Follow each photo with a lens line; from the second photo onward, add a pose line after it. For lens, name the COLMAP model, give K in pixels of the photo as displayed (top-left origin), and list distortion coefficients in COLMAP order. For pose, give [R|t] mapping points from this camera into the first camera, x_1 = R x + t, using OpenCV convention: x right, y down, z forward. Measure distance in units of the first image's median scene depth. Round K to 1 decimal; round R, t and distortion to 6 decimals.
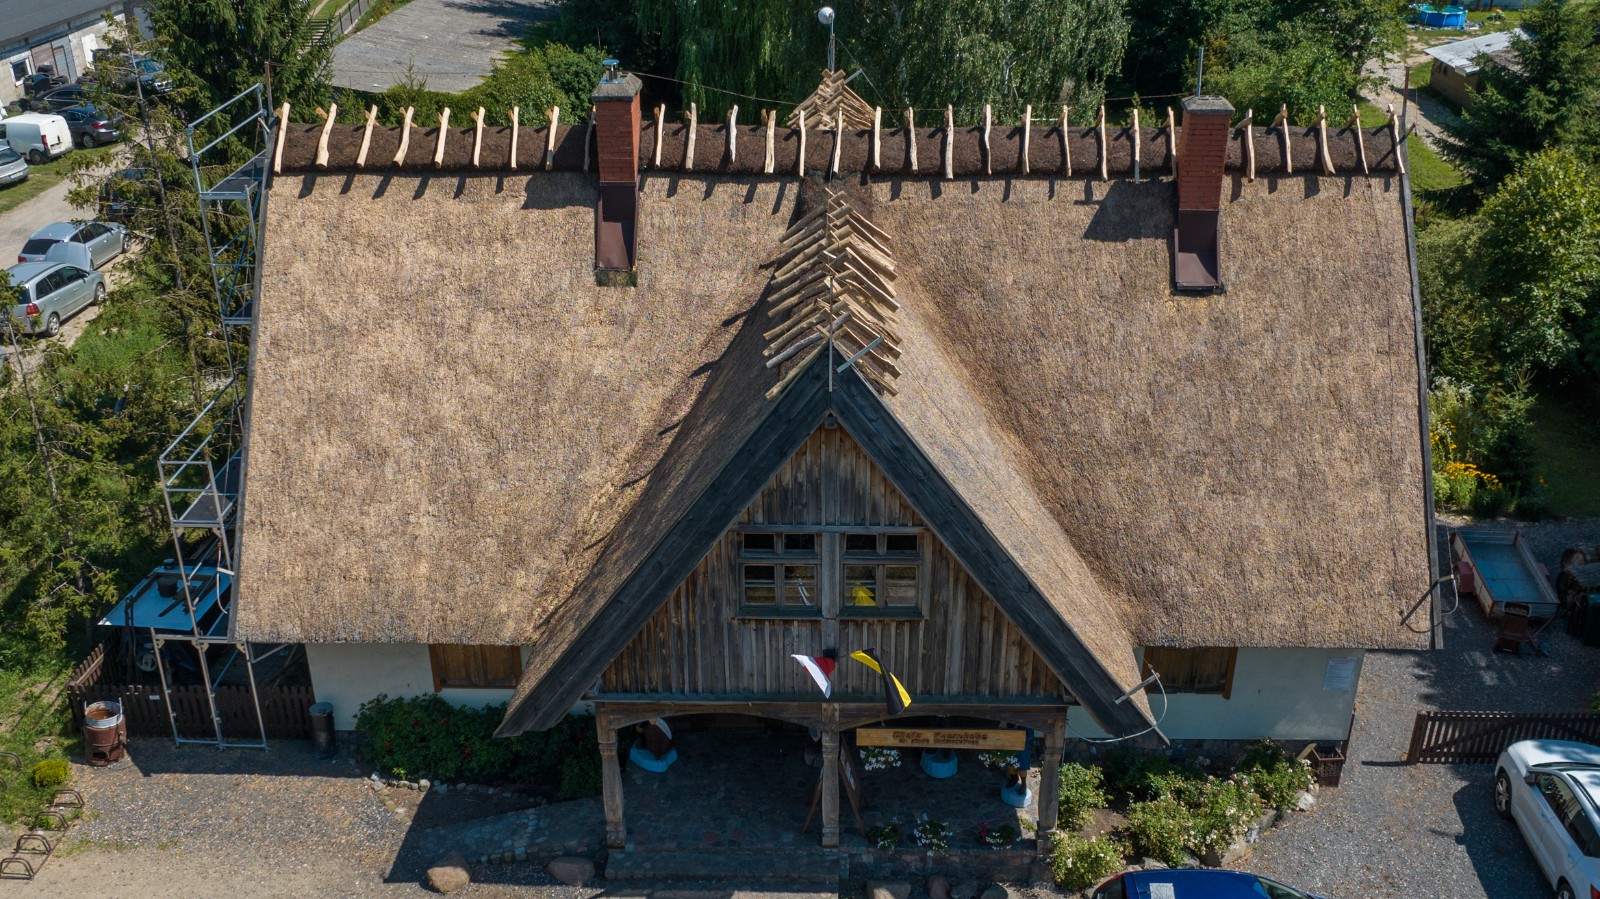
lens RADIAL K [[1523.6, 0, 808.3], [0, 1523.6, 553.2], [0, 0, 1]] dist [-0.004079, -0.005918]
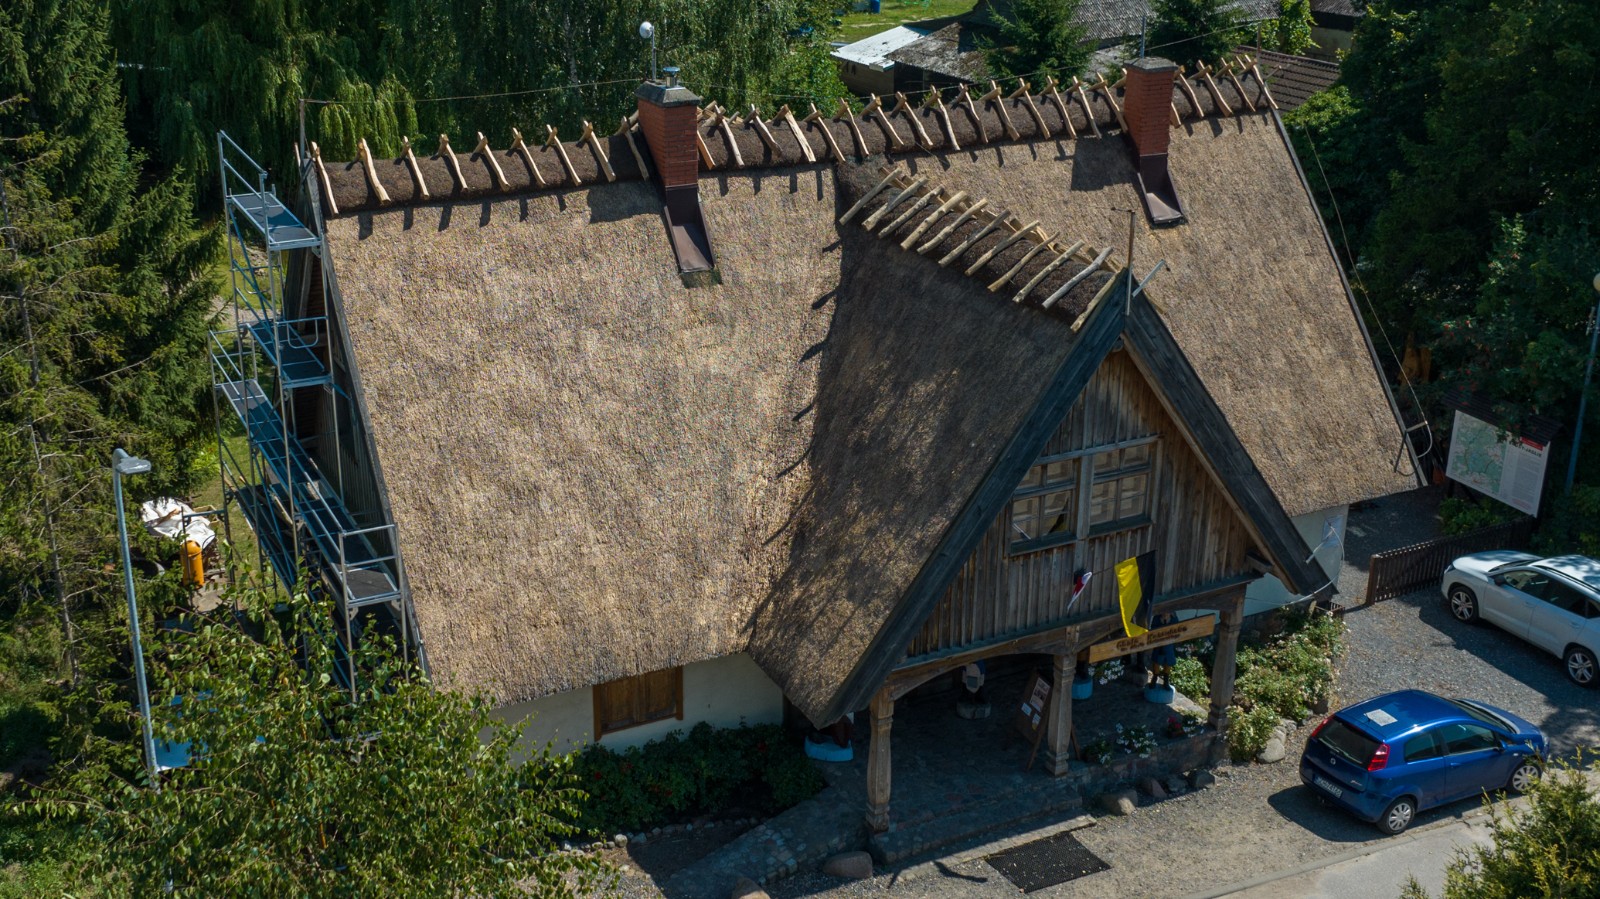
lens RADIAL K [[1713.8, 0, 721.5], [0, 1713.8, 408.7], [0, 0, 1]] dist [0.007240, -0.014096]
pose [[0.892324, -0.159139, 0.422413, -0.607523], [0.217213, 0.971706, -0.092772, 0.008934], [-0.395698, 0.174536, 0.901643, 0.000686]]
